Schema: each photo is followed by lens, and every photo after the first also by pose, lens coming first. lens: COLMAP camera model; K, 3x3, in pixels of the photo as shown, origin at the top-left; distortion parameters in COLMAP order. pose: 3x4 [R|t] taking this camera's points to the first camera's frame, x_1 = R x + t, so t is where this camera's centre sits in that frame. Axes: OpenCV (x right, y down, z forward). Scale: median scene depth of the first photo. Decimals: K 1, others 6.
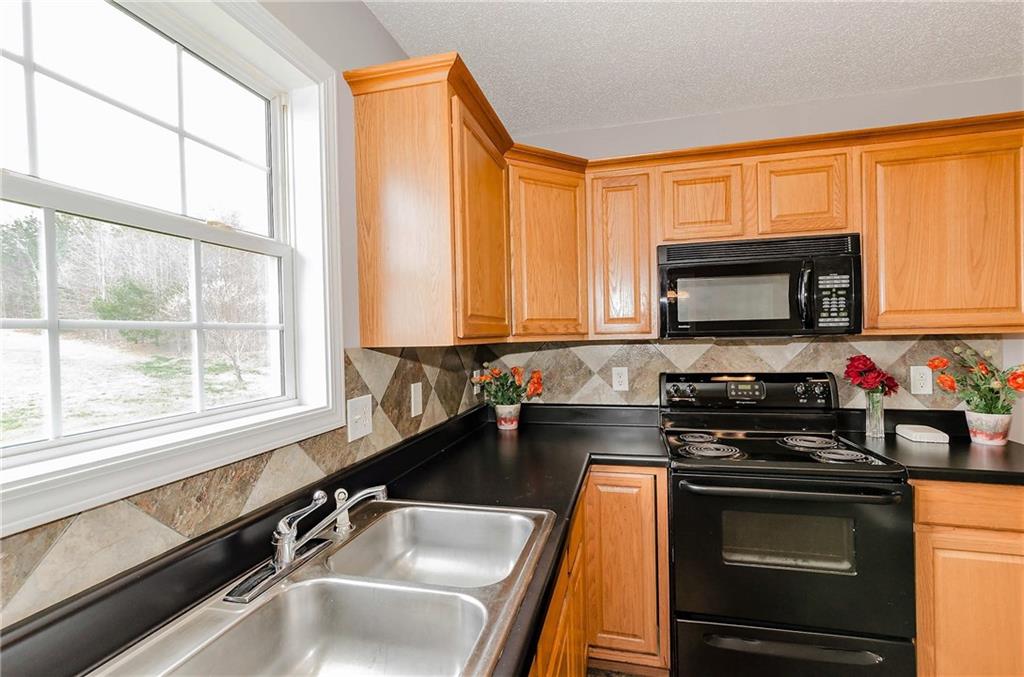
lens RADIAL K [[473.7, 0, 512.6], [0, 473.7, 339.5], [0, 0, 1]] dist [0.005725, 0.000396]
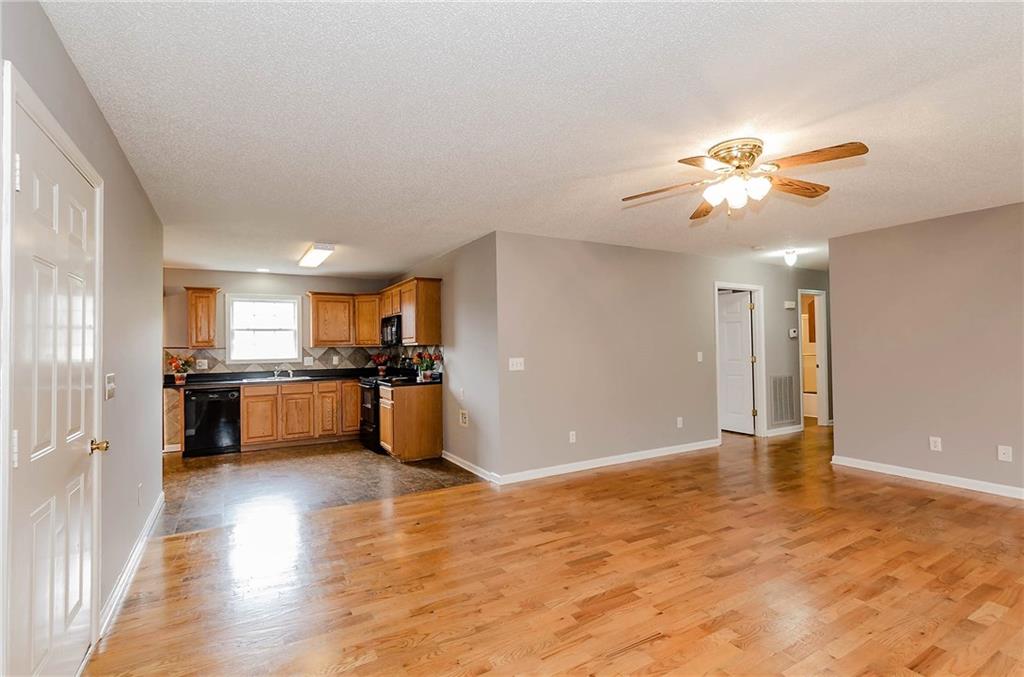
lens RADIAL K [[469.4, 0, 513.1], [0, 469.4, 339.7], [0, 0, 1]] dist [0.001610, 0.000600]
pose [[0.702204, 0.000404, -0.711975, 3.610718], [-0.004707, 0.999981, -0.004075, -0.040326], [0.711960, 0.006213, 0.702193, -0.724033]]
